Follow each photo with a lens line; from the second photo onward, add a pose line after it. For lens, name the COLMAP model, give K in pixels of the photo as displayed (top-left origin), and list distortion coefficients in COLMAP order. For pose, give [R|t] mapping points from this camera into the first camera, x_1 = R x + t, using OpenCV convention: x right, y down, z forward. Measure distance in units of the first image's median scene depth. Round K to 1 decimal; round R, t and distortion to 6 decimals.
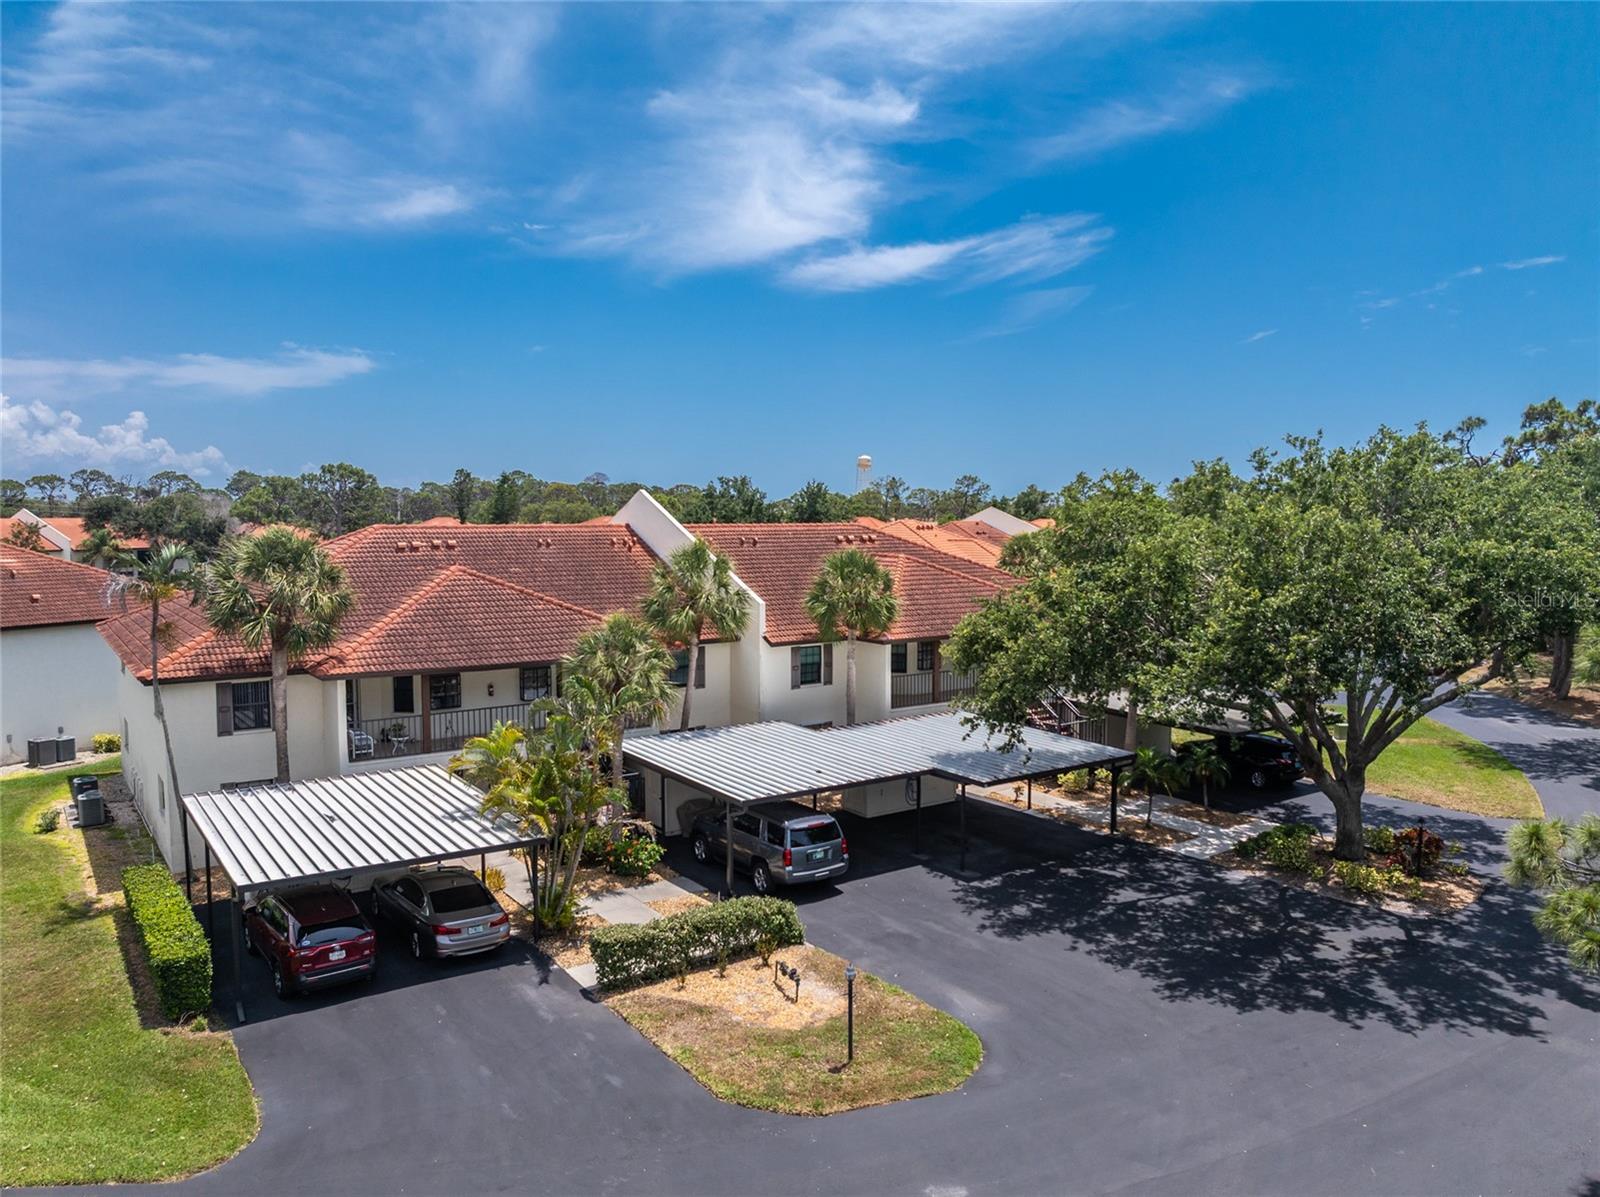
lens RADIAL K [[1119.6, 0, 800.0], [0, 1119.6, 598.5], [0, 0, 1]] dist [-0.054599, 0.002505]
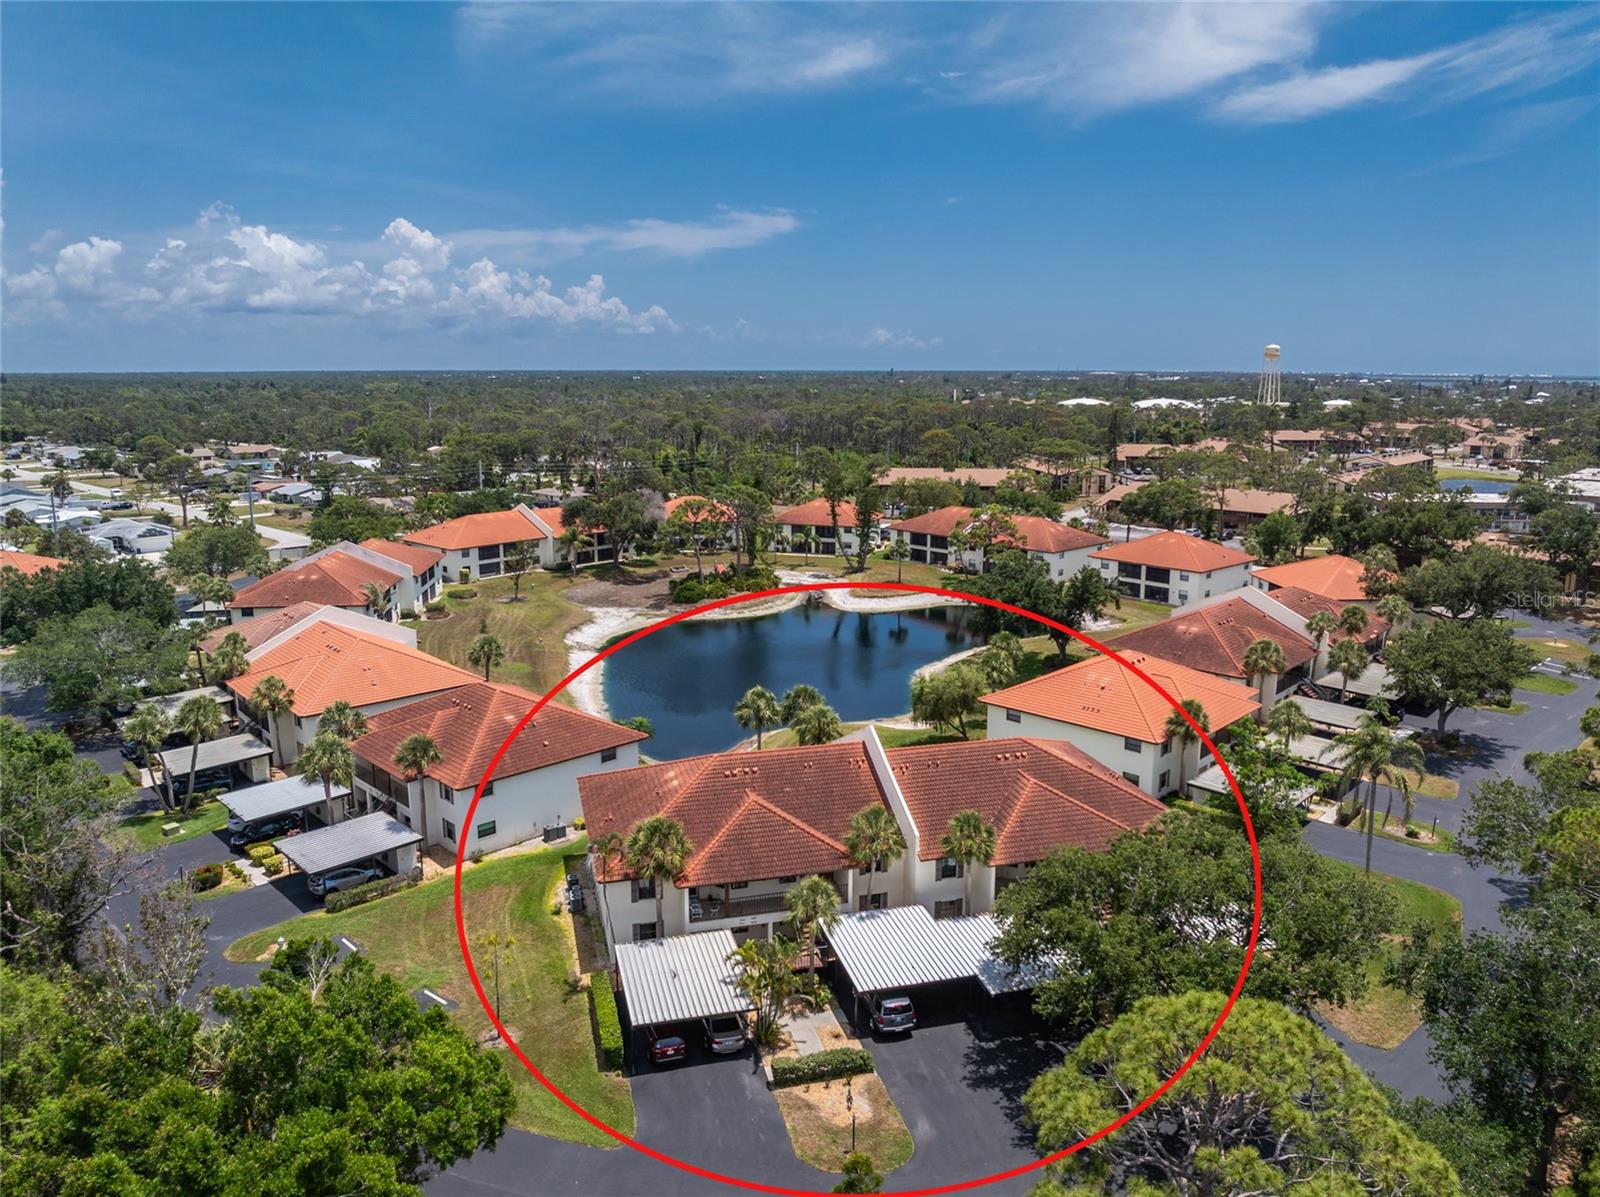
lens RADIAL K [[1119.6, 0, 800.0], [0, 1119.6, 598.5], [0, 0, 1]] dist [-0.054599, 0.002505]
pose [[0.933644, 0.068041, -0.351681, 0.456152], [-0.015910, 0.988702, 0.149049, -0.738769], [0.357849, -0.133564, 0.924178, -0.731118]]
